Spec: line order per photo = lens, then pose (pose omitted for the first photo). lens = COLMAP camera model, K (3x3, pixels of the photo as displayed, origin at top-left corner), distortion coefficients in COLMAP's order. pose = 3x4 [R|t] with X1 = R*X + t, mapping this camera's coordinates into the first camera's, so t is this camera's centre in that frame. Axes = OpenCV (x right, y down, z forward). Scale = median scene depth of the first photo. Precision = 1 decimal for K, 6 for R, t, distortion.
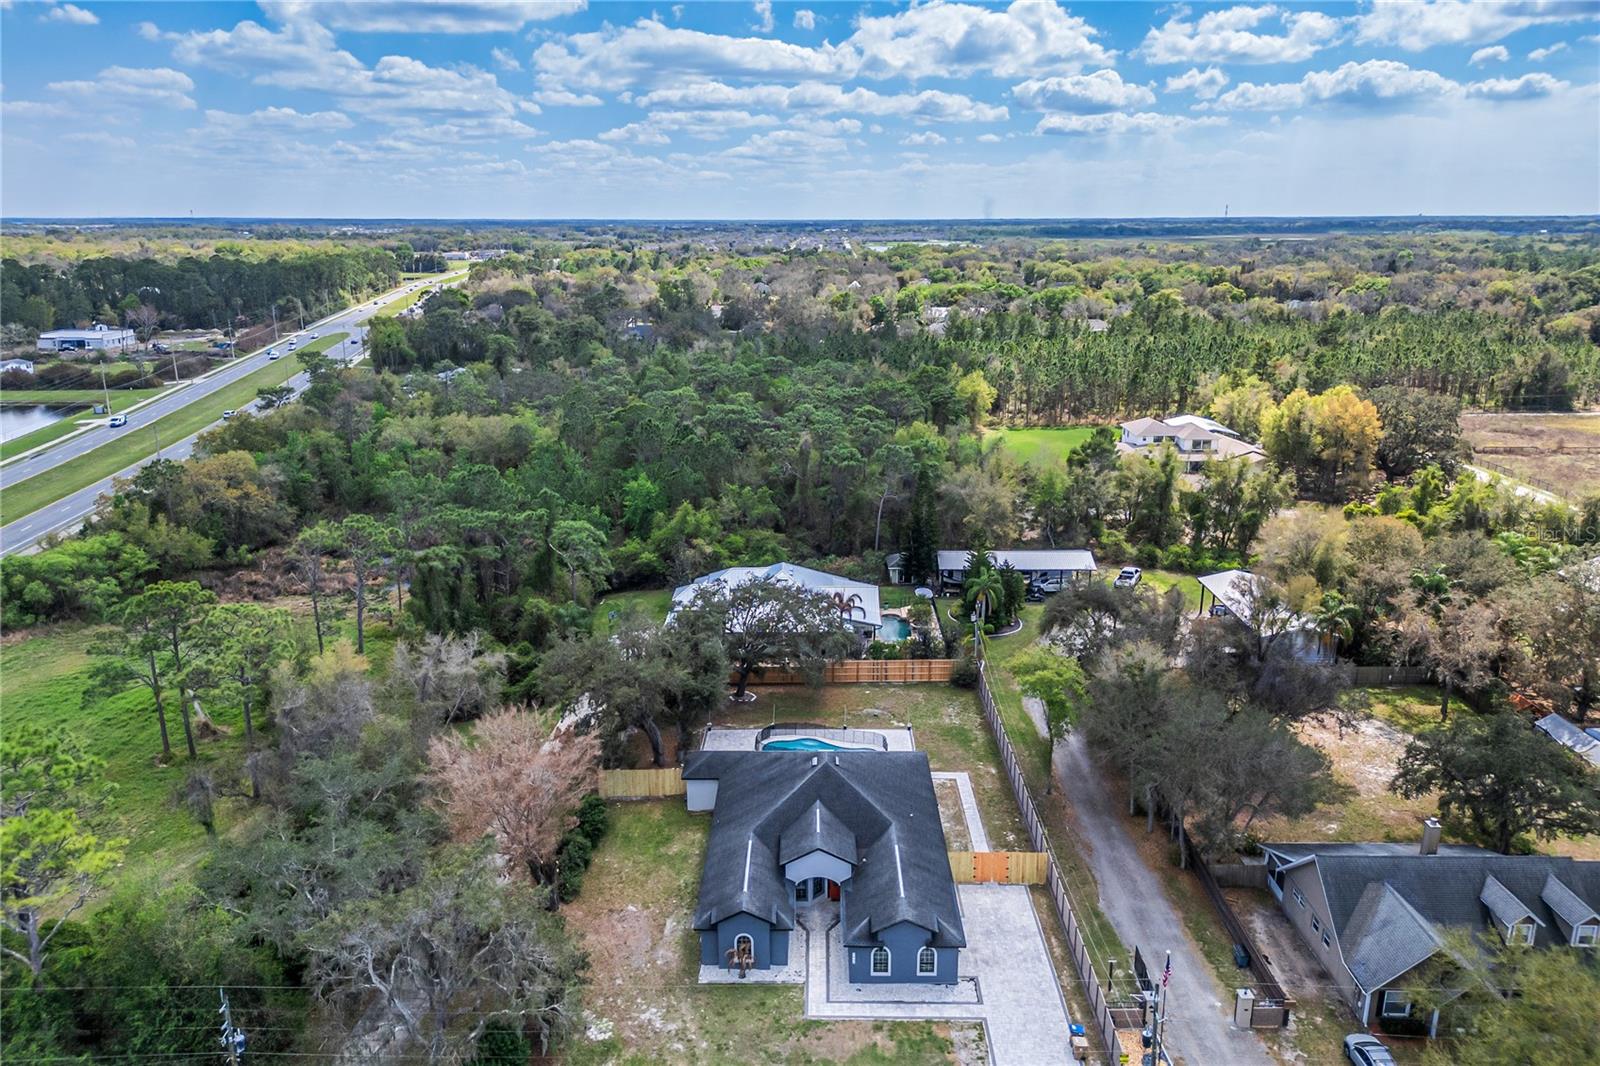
lens RADIAL K [[1113.6, 0, 805.0], [0, 1113.6, 538.9], [0, 0, 1]] dist [0.071100, -0.073873]
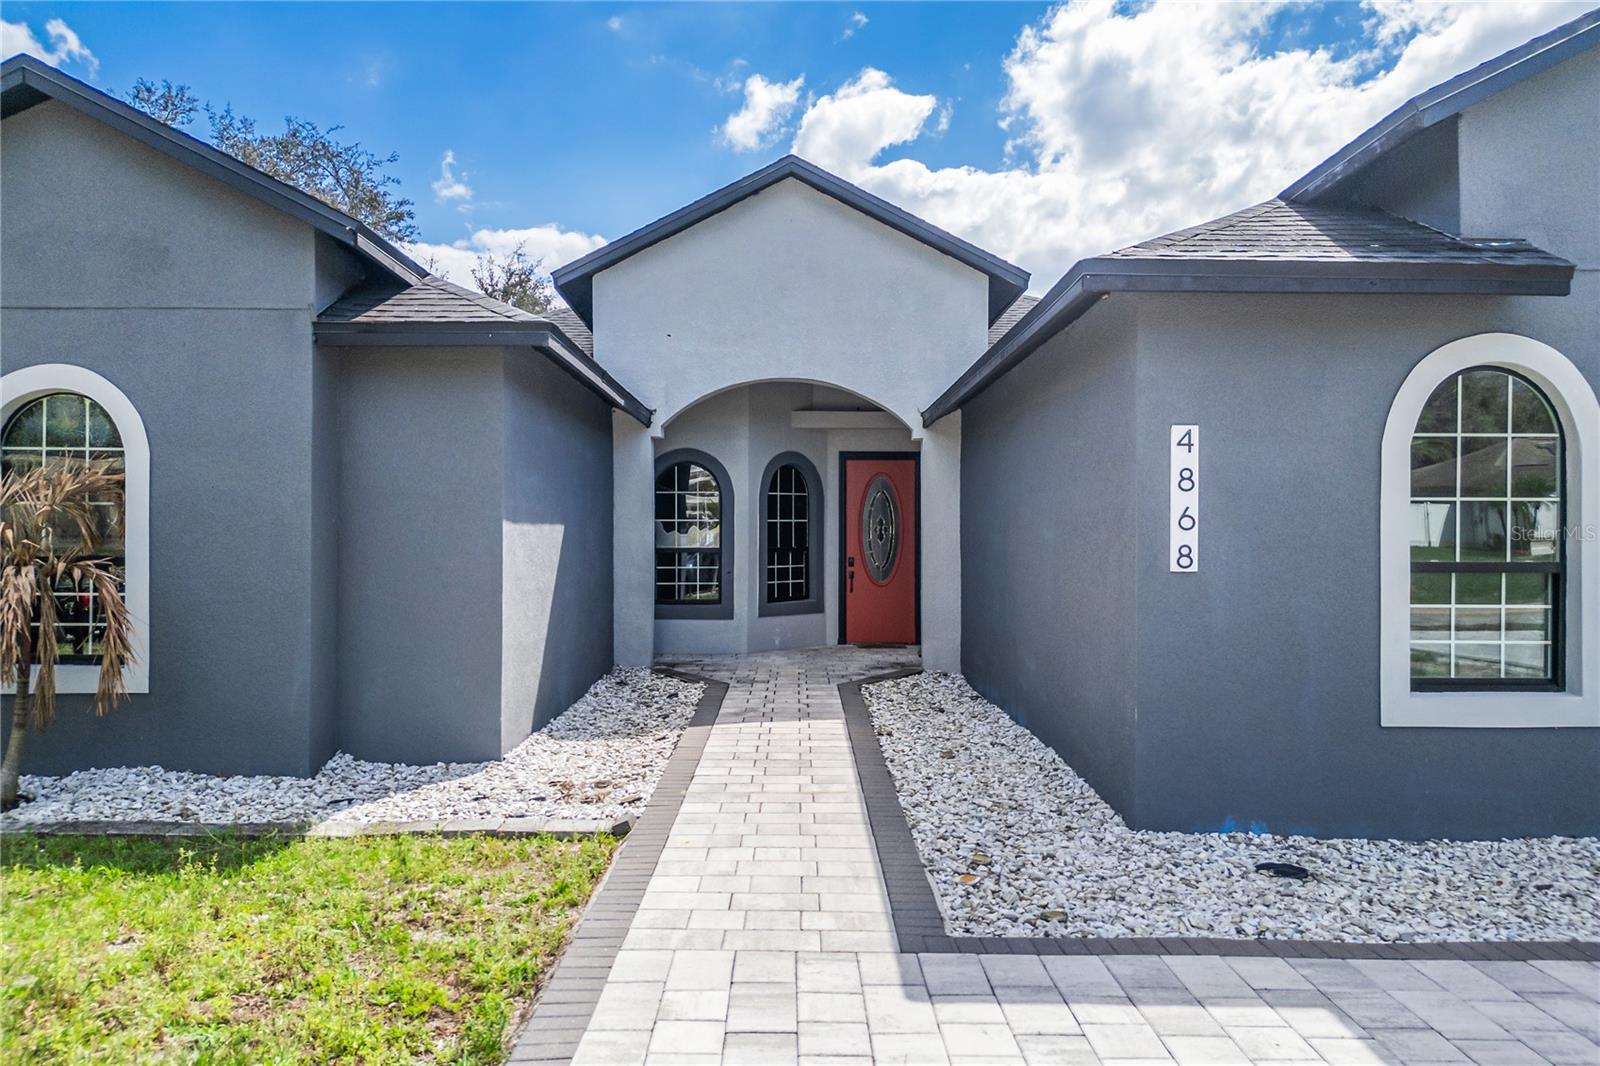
lens RADIAL K [[1125.5, 0, 800.0], [0, 1125.5, 533.0], [0, 0, 1]] dist [0.048108, -0.057741]
pose [[0.999863, 0.002513, 0.016343, 0.010900], [0.002032, 0.962224, -0.272252, 0.369670], [-0.016410, 0.272248, 0.962087, 0.847342]]
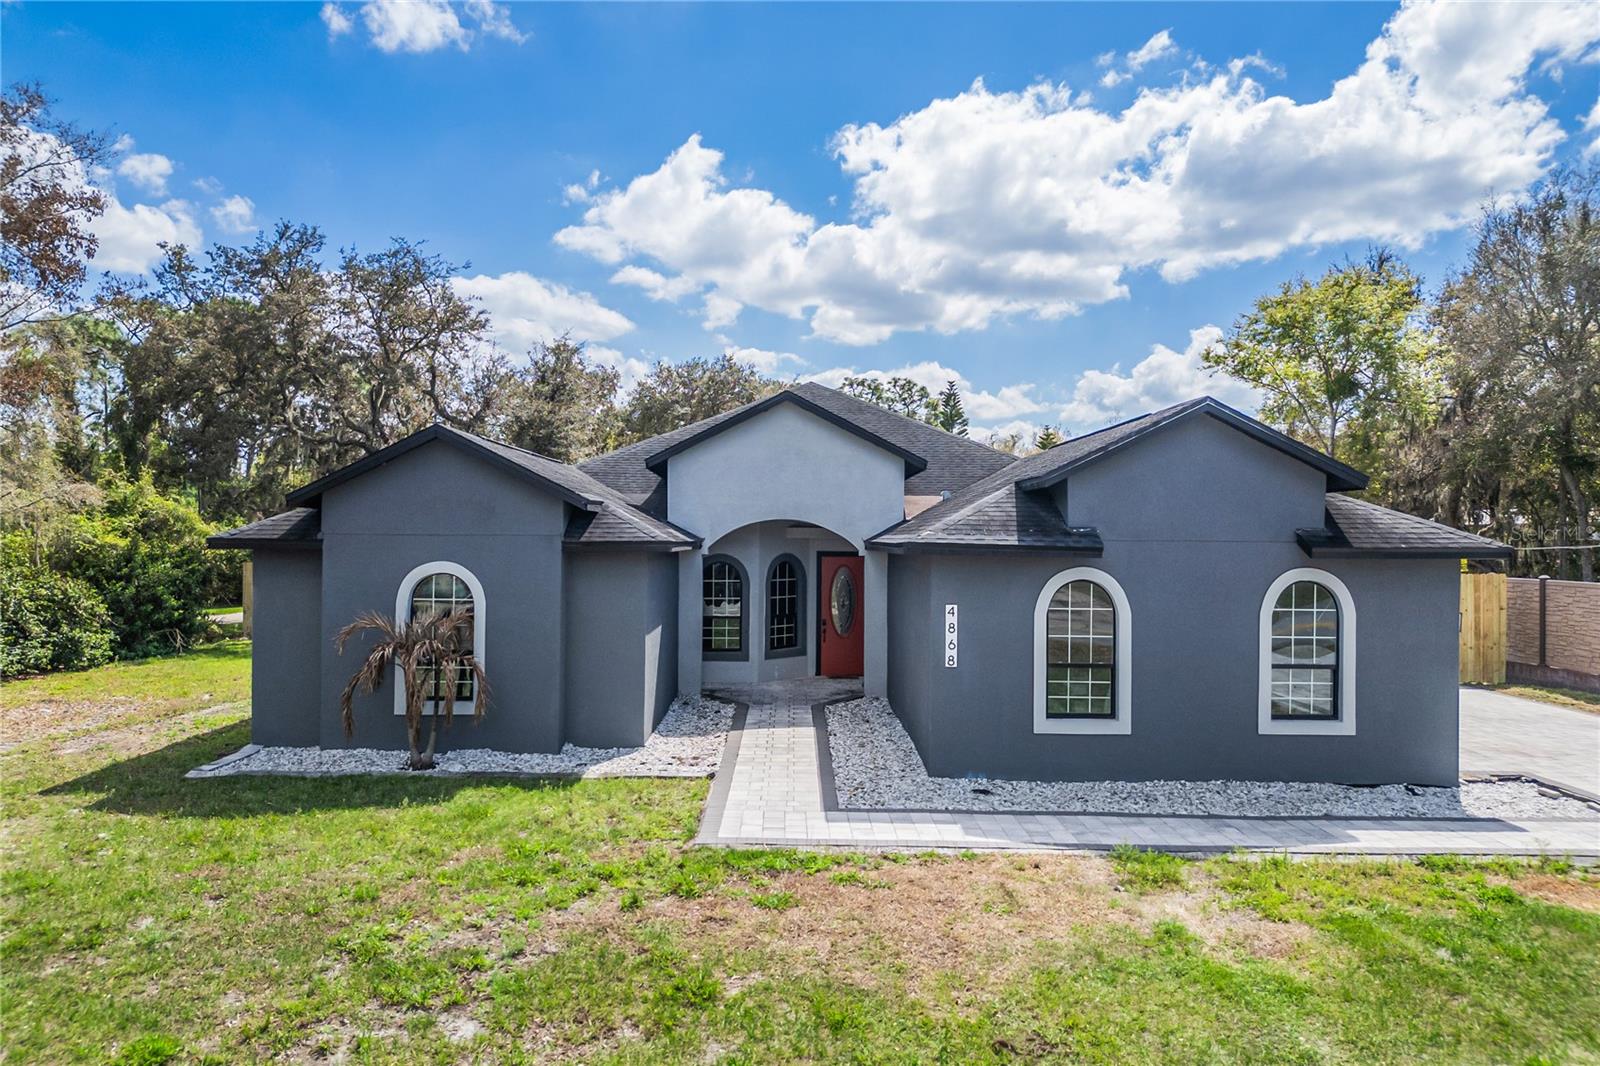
lens RADIAL K [[1120.3, 0, 802.3], [0, 1120.3, 527.9], [0, 0, 1]] dist [0.066516, -0.068577]
pose [[0.999727, 0.008744, 0.021685, 0.010286], [-0.002476, 0.961824, -0.273657, 0.379830], [-0.023250, 0.273528, 0.961583, 0.735708]]
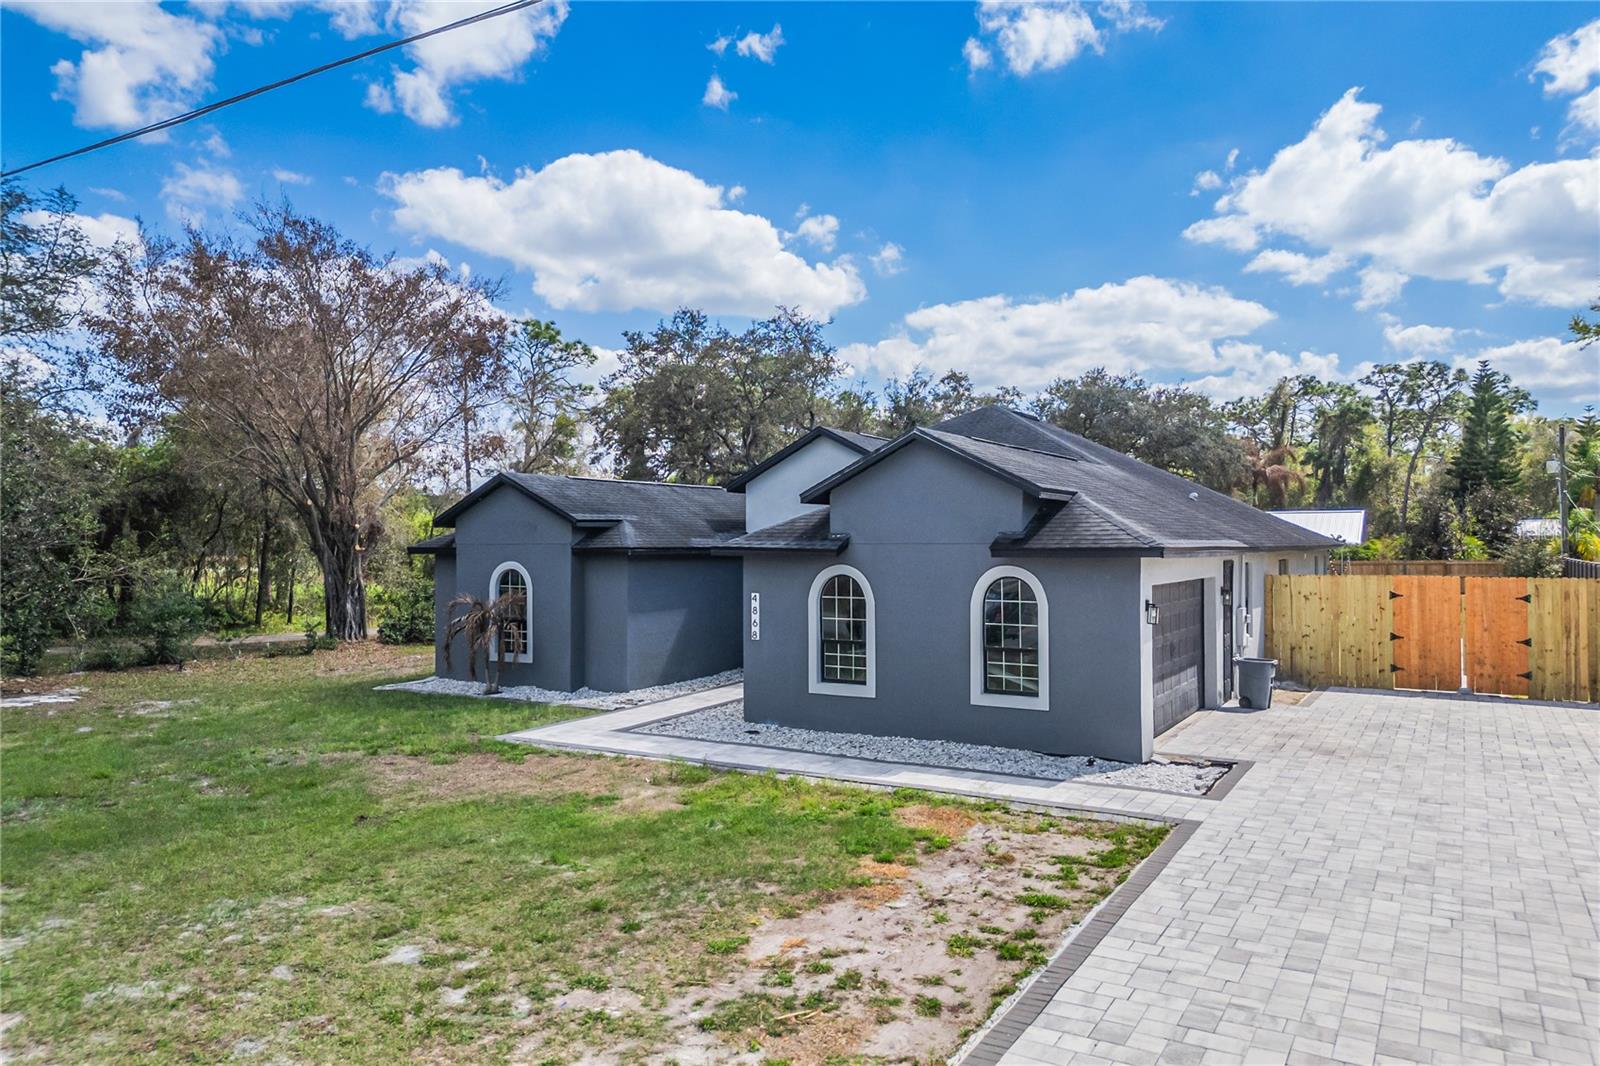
lens RADIAL K [[1113.6, 0, 805.0], [0, 1113.6, 538.9], [0, 0, 1]] dist [0.071100, -0.073873]
pose [[0.869388, -0.001671, -0.494127, 0.175400], [-0.134563, 0.961399, -0.240008, 0.387283], [0.475454, 0.275152, 0.835604, 0.714145]]
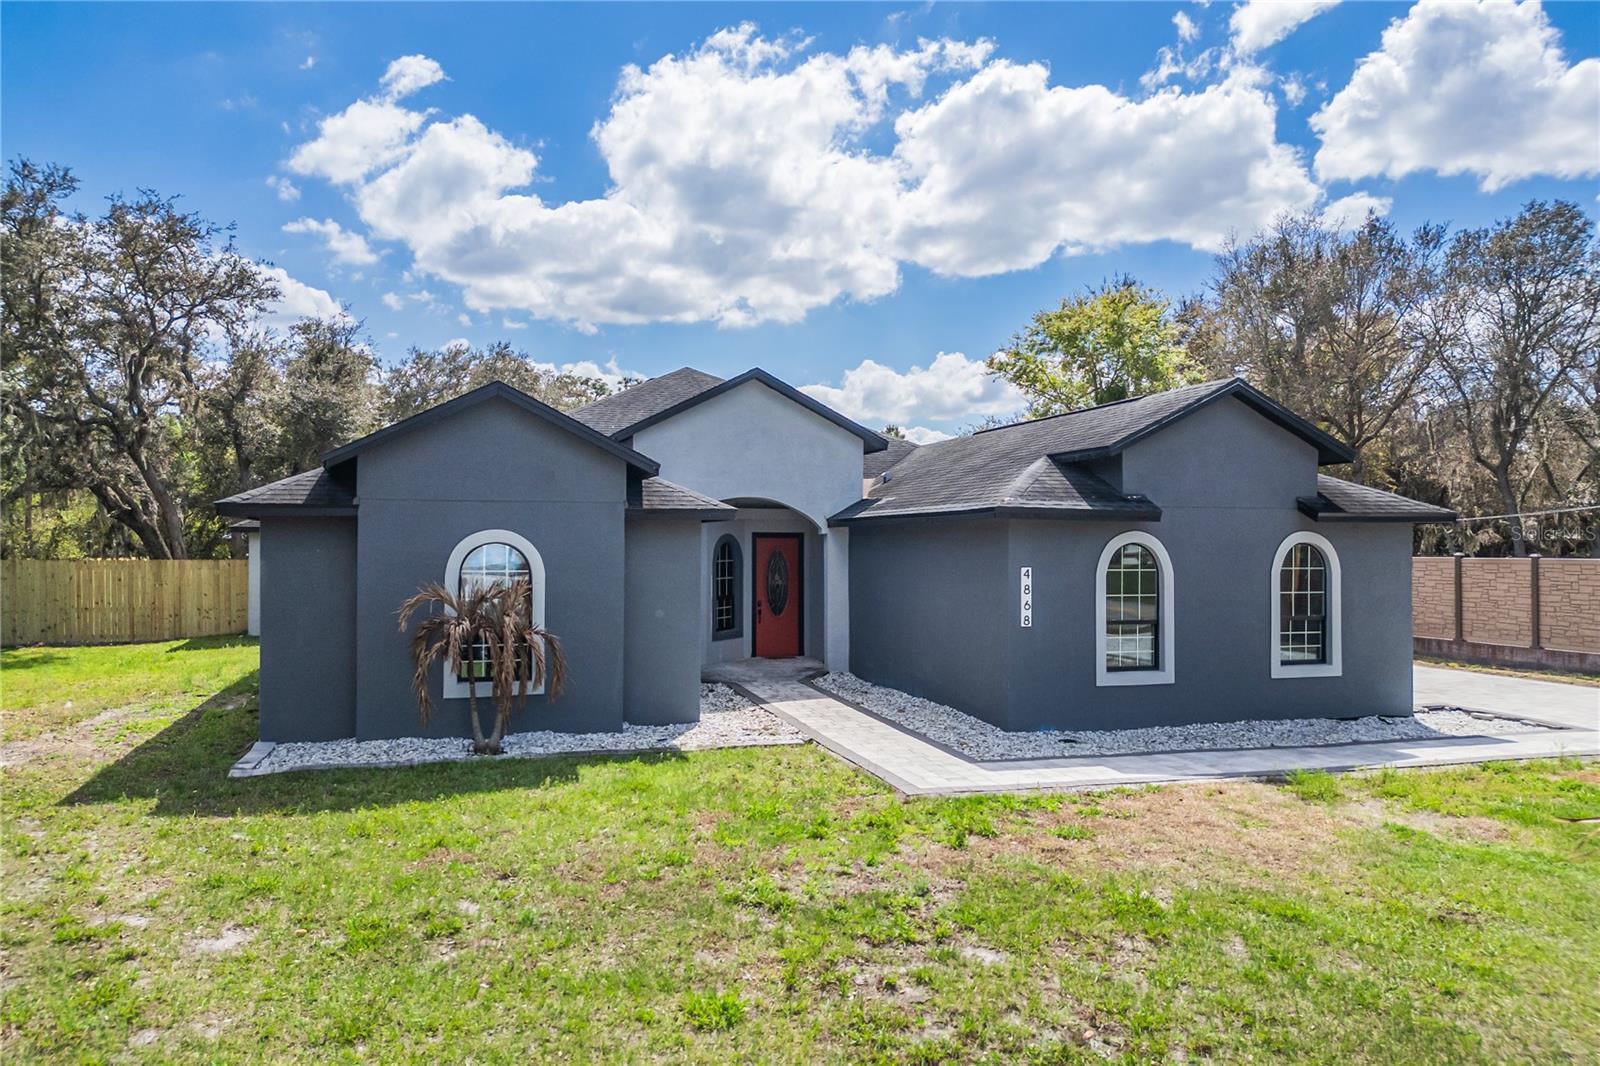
lens RADIAL K [[1120.3, 0, 802.3], [0, 1120.3, 527.9], [0, 0, 1]] dist [0.066516, -0.068577]
pose [[0.952646, 0.007052, 0.304001, -0.060070], [0.078760, 0.959893, -0.269078, 0.384328], [-0.293706, 0.280279, 0.913882, 0.748302]]
